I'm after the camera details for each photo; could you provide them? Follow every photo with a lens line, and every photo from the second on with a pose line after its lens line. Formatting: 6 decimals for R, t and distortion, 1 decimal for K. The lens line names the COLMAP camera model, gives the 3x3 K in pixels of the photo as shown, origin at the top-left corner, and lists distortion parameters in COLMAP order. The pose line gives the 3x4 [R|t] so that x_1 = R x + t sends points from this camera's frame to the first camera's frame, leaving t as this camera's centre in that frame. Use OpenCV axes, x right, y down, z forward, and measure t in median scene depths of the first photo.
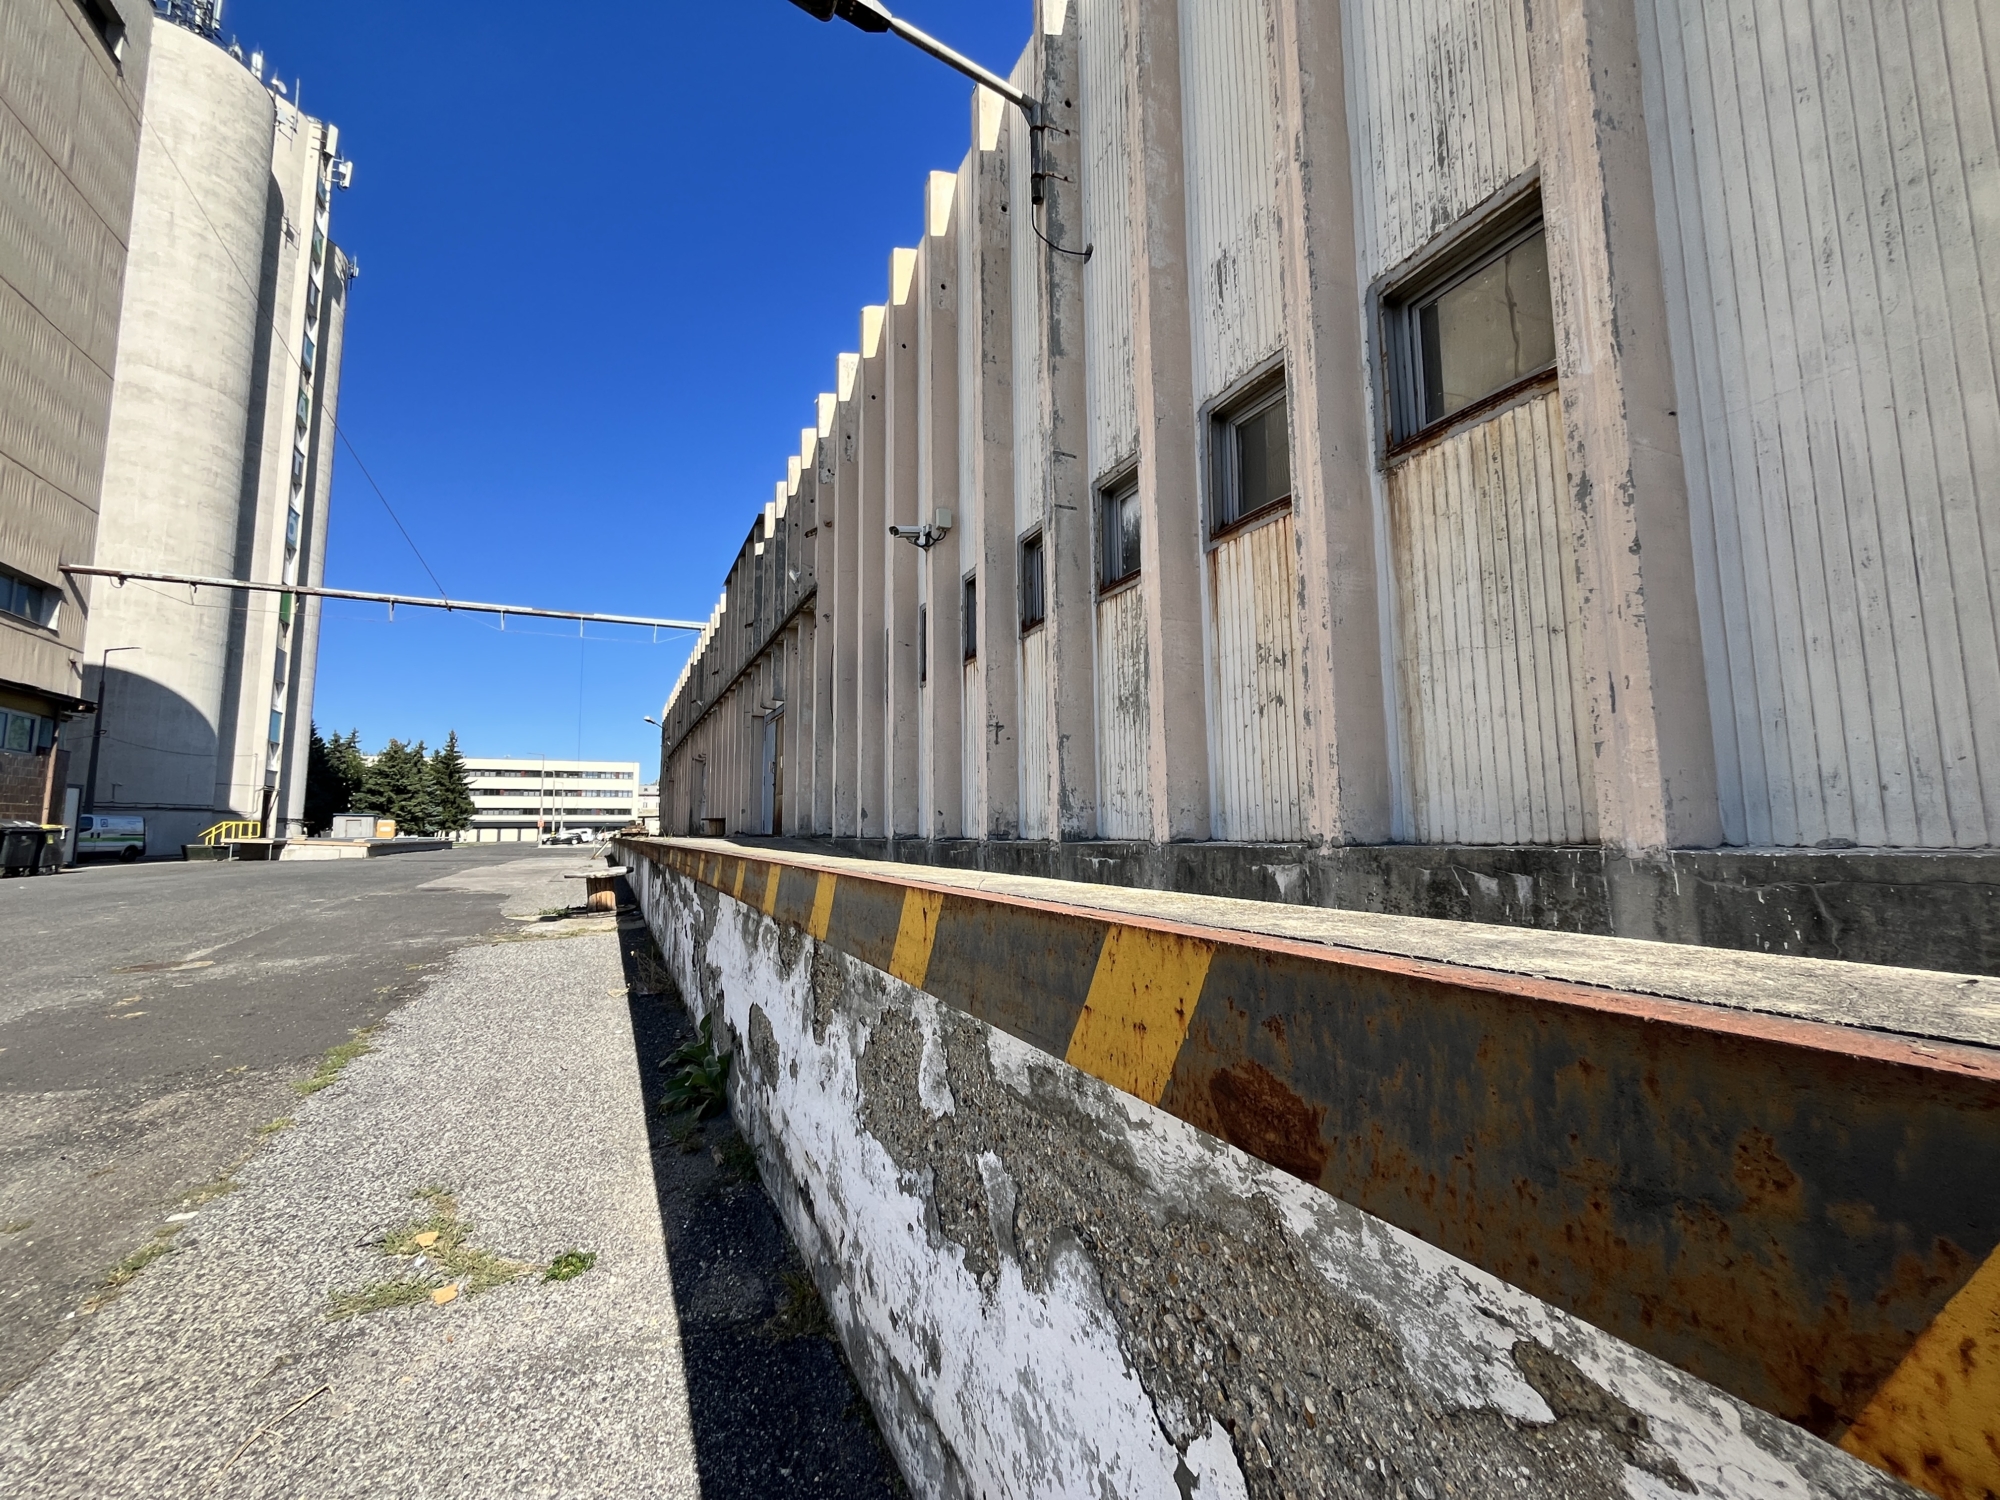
lens RADIAL K [[812.6, 0, 991.3], [0, 812.6, 748.3], [0, 0, 1]] dist [-0.001787, 0.000090]
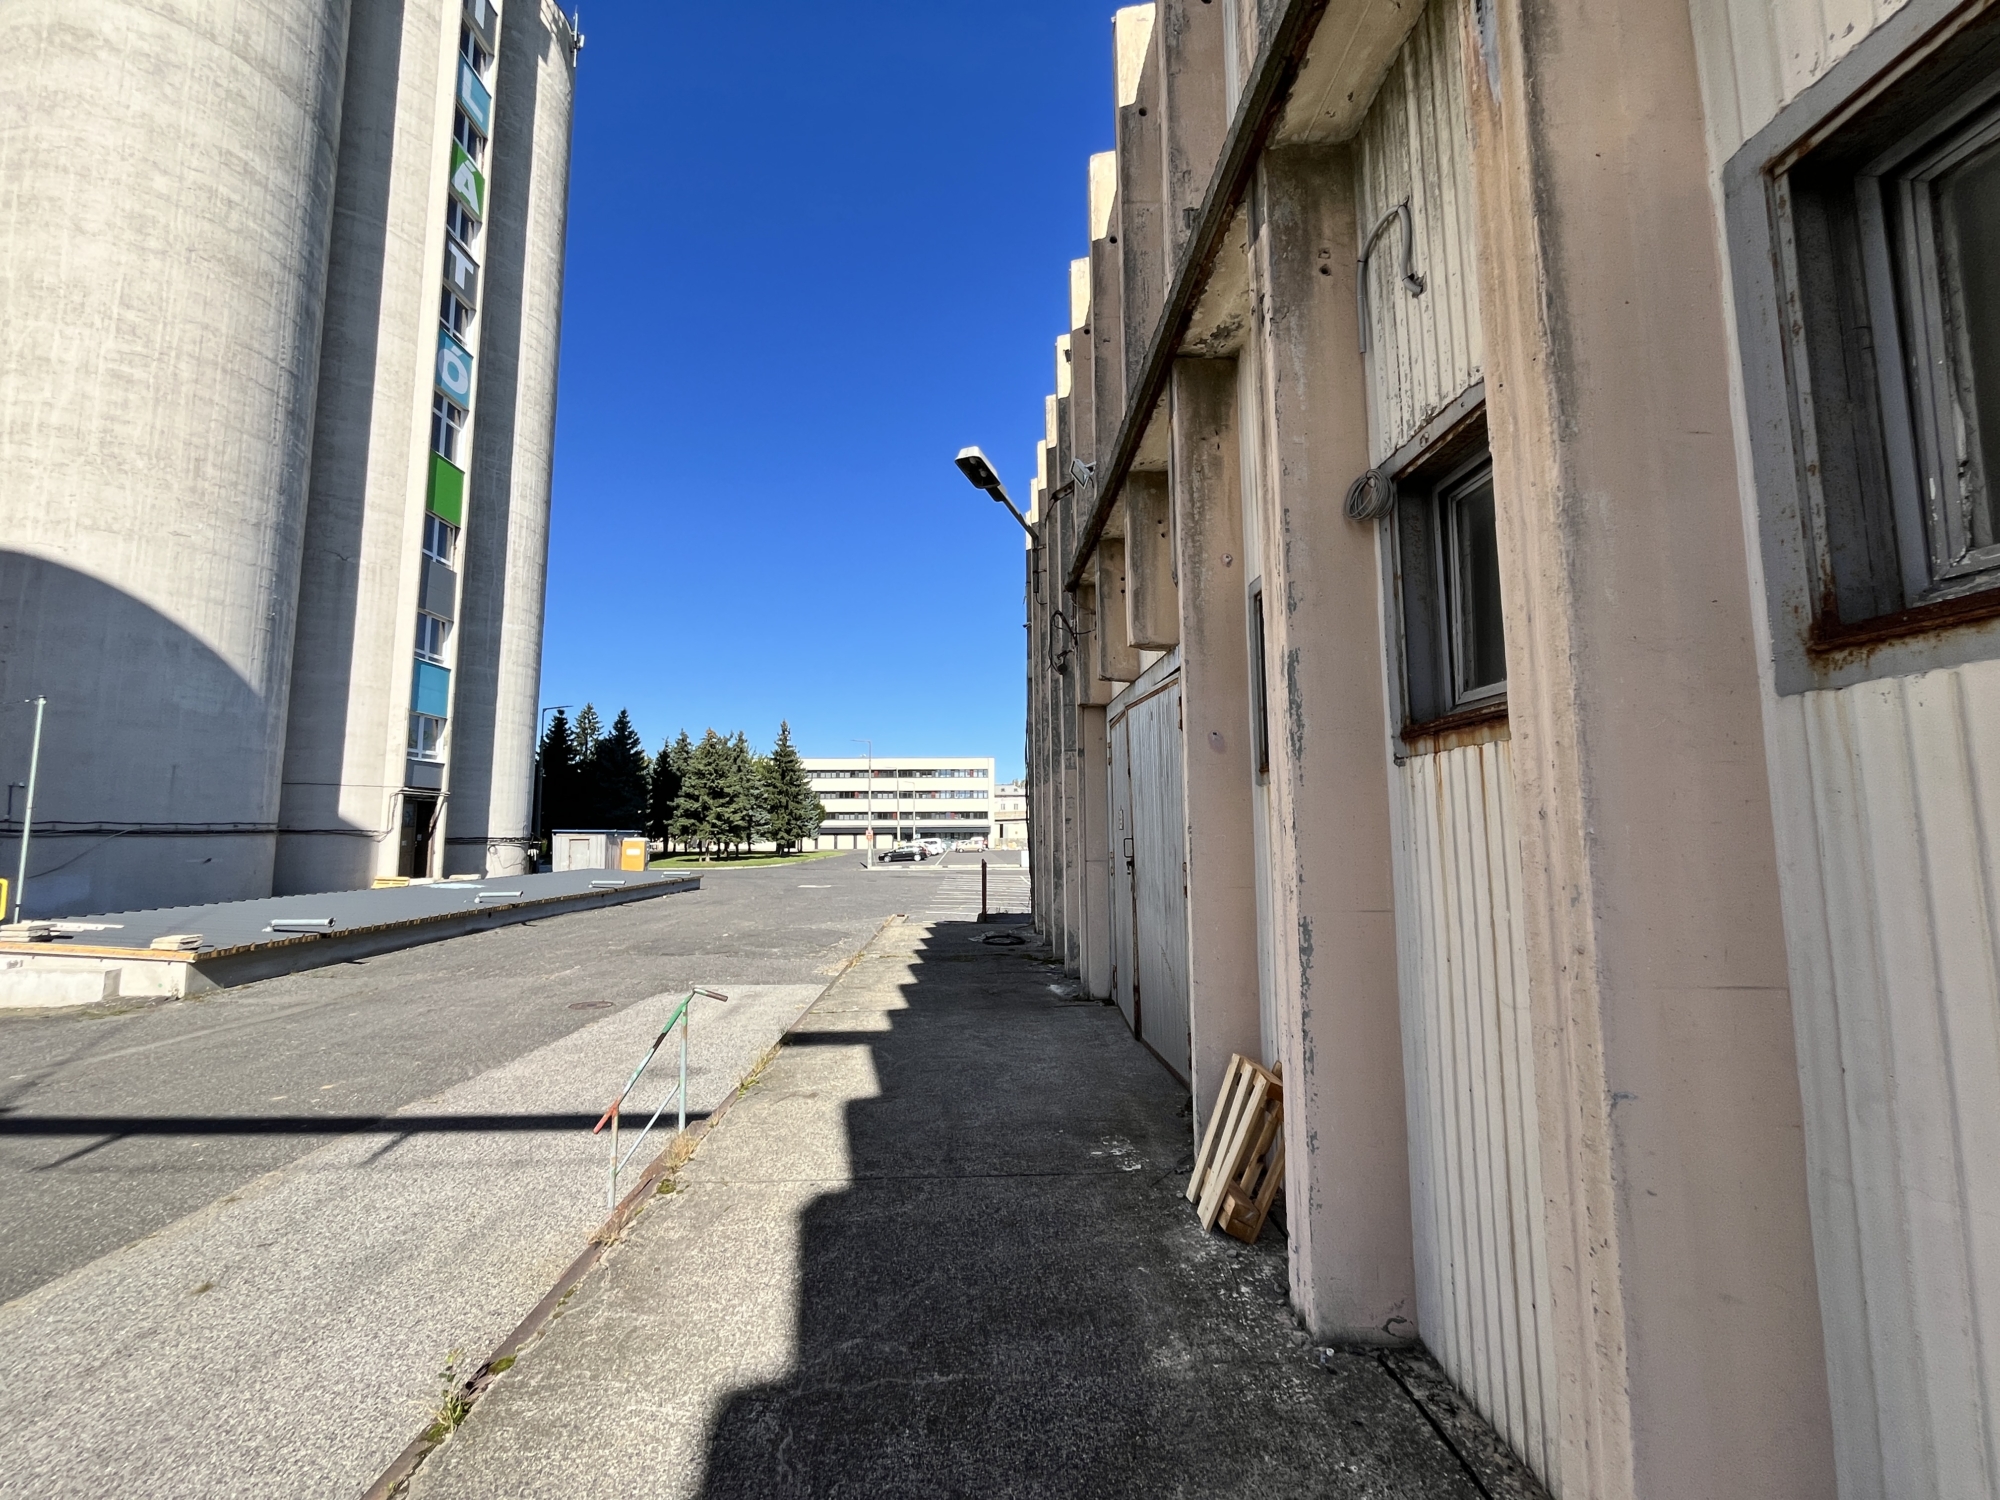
lens RADIAL K [[812.6, 0, 991.3], [0, 812.6, 748.3], [0, 0, 1]] dist [-0.001787, 0.000090]
pose [[0.913658, -0.039077, -0.404602, -0.247926], [0.039728, 0.999187, -0.006789, 0.037075], [0.404538, -0.009871, 0.914468, 0.597066]]
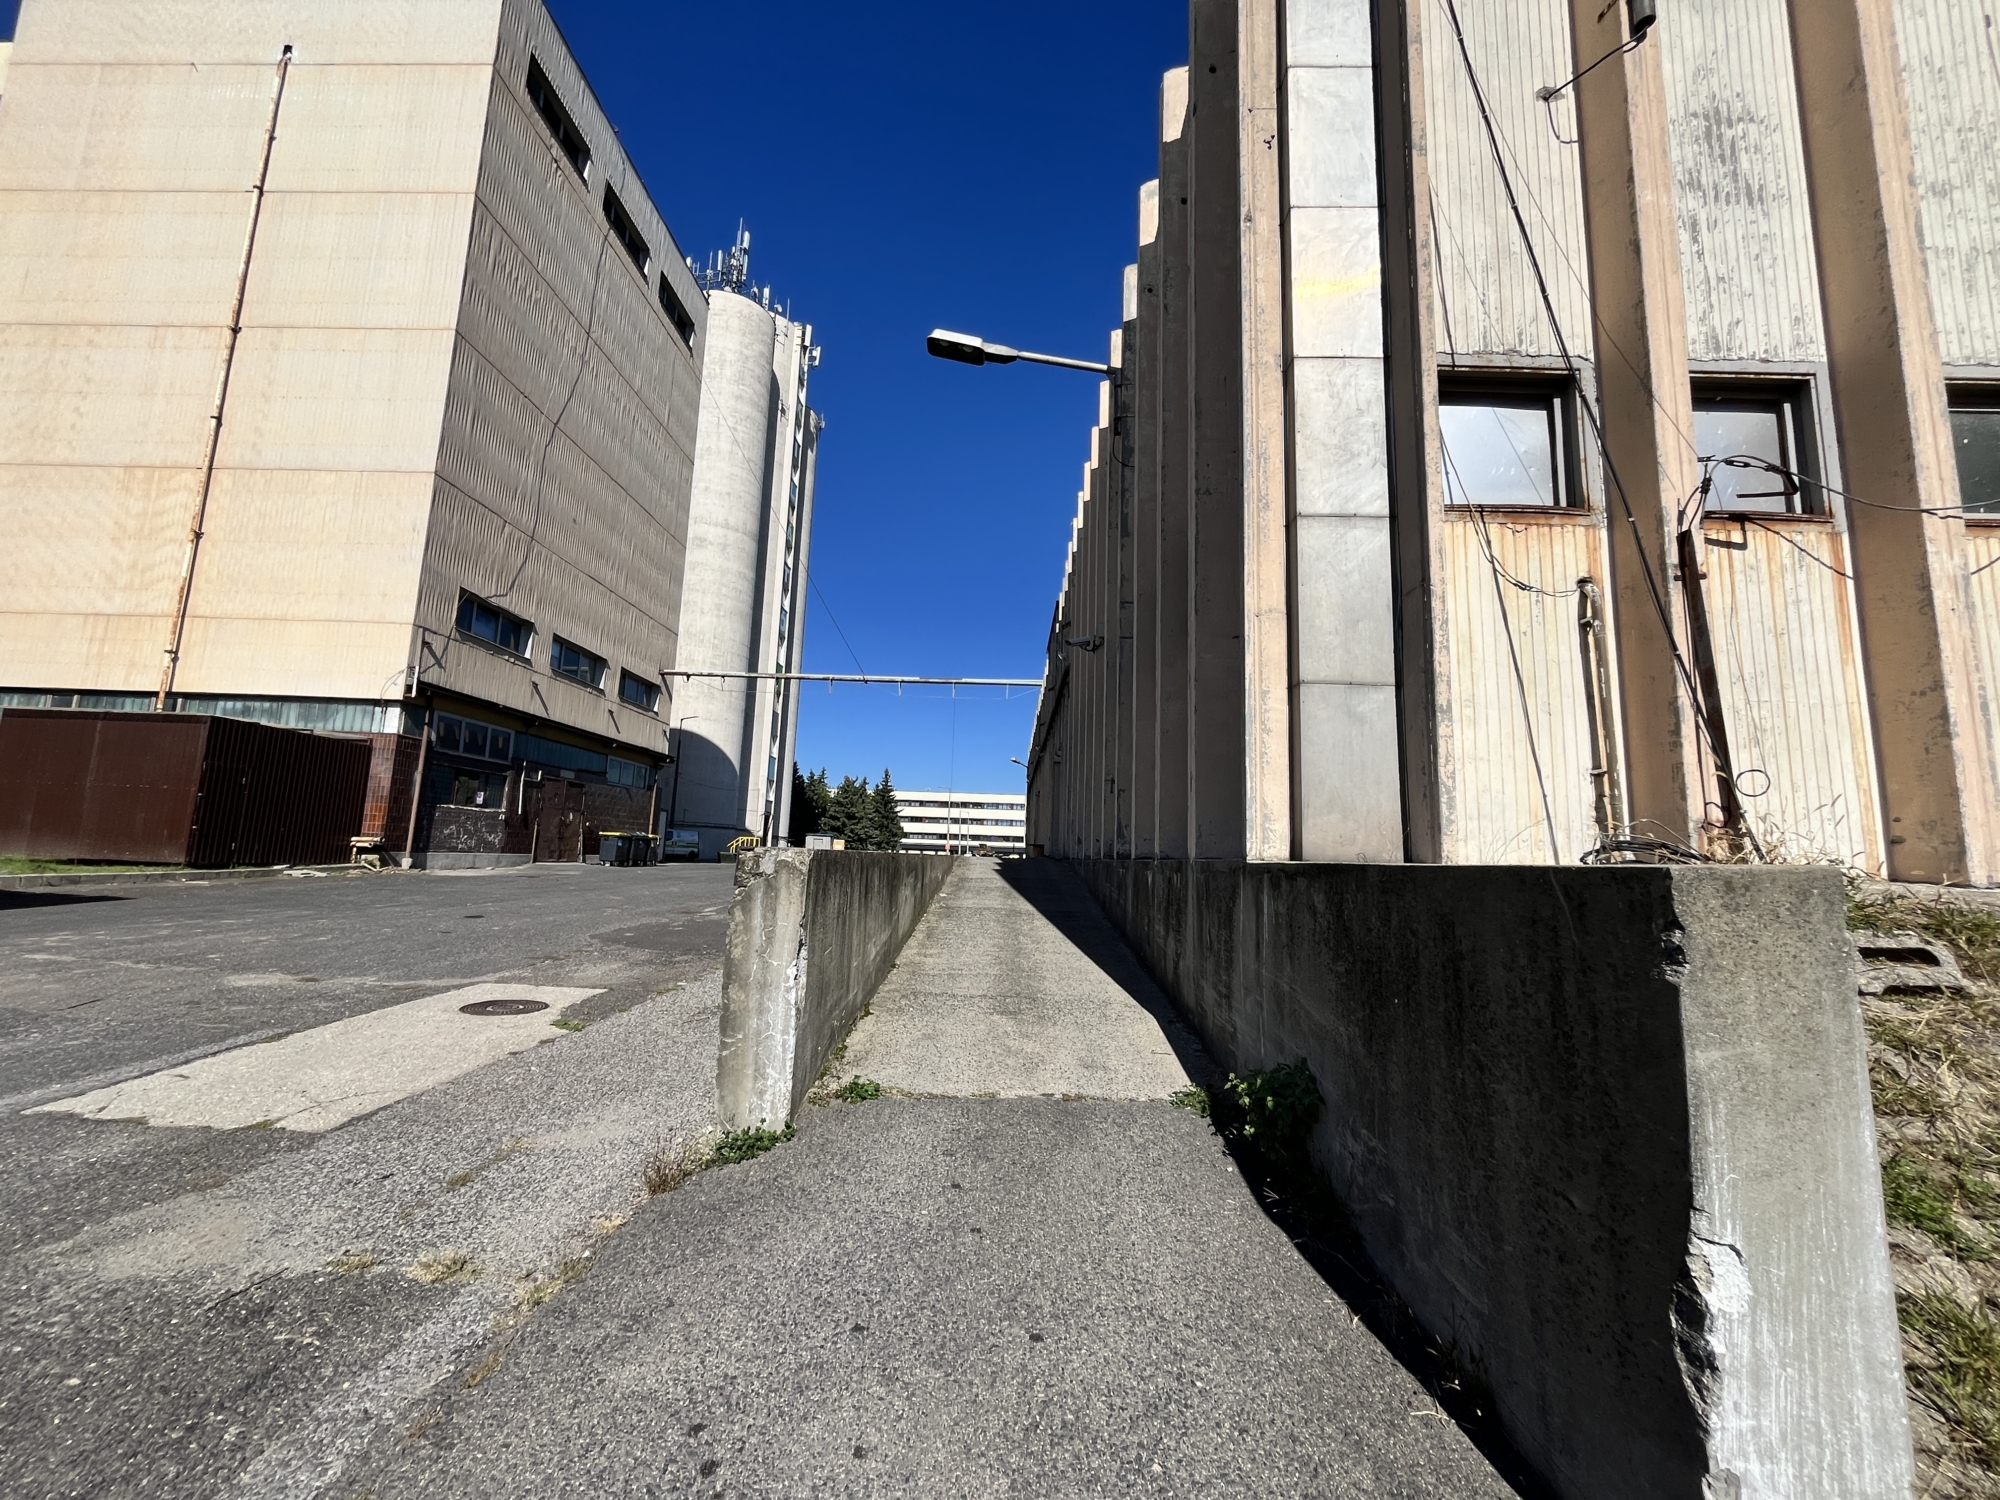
lens RADIAL K [[813.3, 0, 991.3], [0, 813.3, 747.3], [0, 0, 1]] dist [-0.001826, -0.000796]
pose [[0.892500, -0.020846, -0.450566, 0.060485], [0.002081, 0.999111, -0.042104, -0.003551], [0.451043, 0.036640, 0.891750, -0.050664]]
